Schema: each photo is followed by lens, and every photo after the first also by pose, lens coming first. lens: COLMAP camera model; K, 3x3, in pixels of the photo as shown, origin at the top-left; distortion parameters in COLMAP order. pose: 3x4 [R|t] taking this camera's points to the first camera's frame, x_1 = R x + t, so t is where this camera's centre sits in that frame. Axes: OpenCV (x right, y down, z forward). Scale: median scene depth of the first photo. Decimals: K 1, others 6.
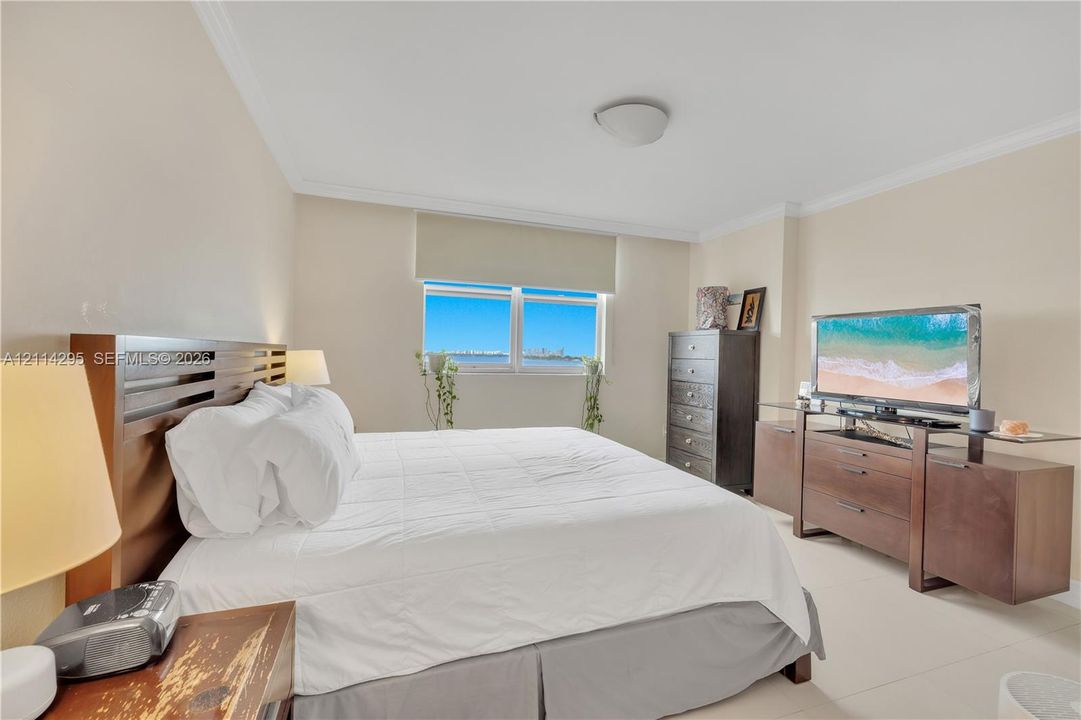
lens RADIAL K [[451.9, 0, 540.5], [0, 451.9, 360.0], [0, 0, 1]] dist [-0.000621, -0.000193]
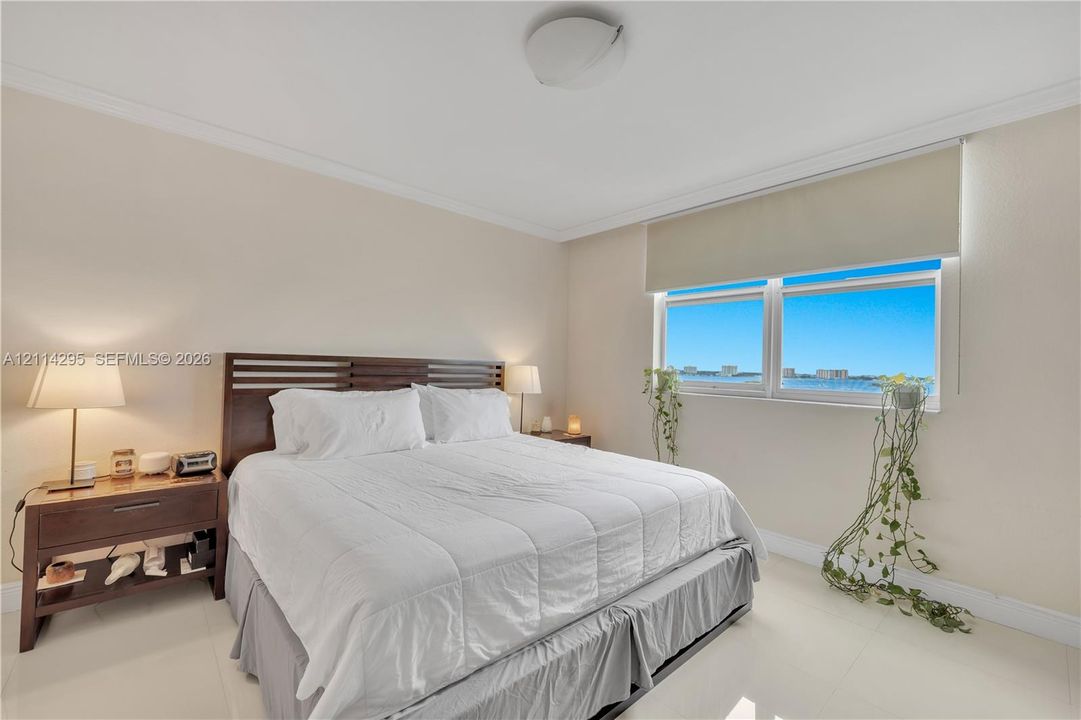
lens RADIAL K [[451.9, 0, 540.5], [0, 451.9, 360.0], [0, 0, 1]] dist [-0.000621, -0.000193]
pose [[0.372922, -0.025911, -0.927501, 0.528025], [-0.032679, 0.998623, -0.041037, 0.010756], [0.927287, 0.045614, 0.371561, 0.433724]]
